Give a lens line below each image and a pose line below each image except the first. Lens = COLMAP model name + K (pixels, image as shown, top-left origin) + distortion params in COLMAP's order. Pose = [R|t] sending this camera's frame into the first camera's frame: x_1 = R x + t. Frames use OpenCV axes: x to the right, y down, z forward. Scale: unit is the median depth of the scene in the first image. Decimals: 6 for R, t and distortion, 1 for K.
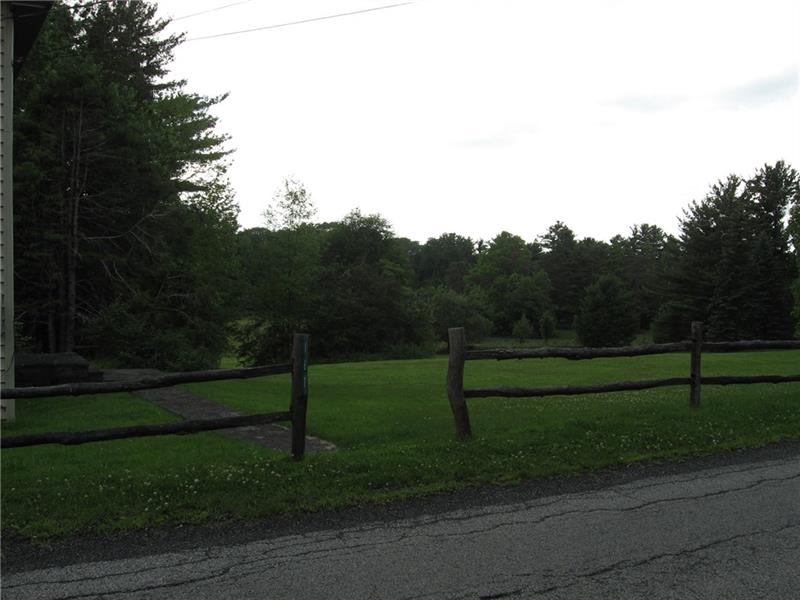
lens RADIAL K [[817.3, 0, 398.5], [0, 817.3, 298.6], [0, 0, 1]] dist [-0.113944, 0.000000]
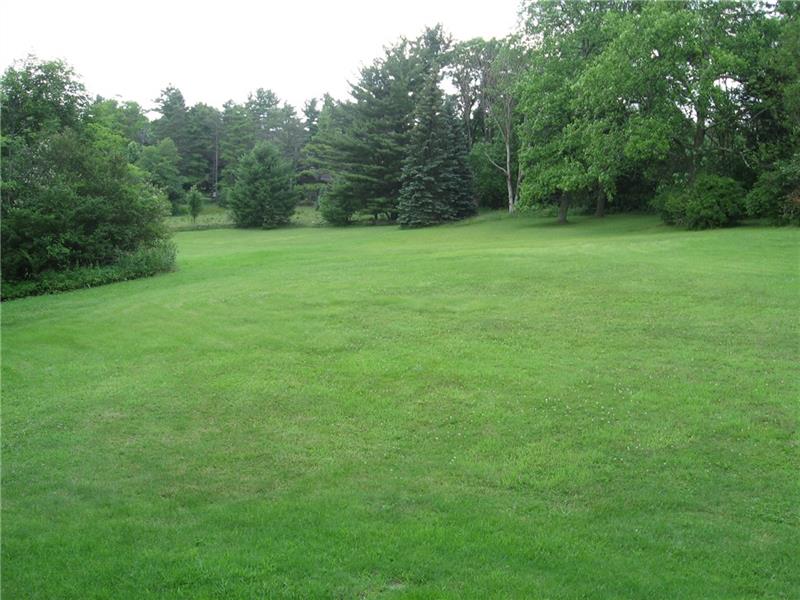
lens RADIAL K [[817.3, 0, 401.9], [0, 817.3, 299.9], [0, 0, 1]] dist [-0.113944, 0.000000]
pose [[0.873866, -0.090403, 0.477688, -0.053695], [0.011453, 0.986114, 0.165672, -0.004693], [-0.486033, -0.139304, 0.862767, 0.130711]]
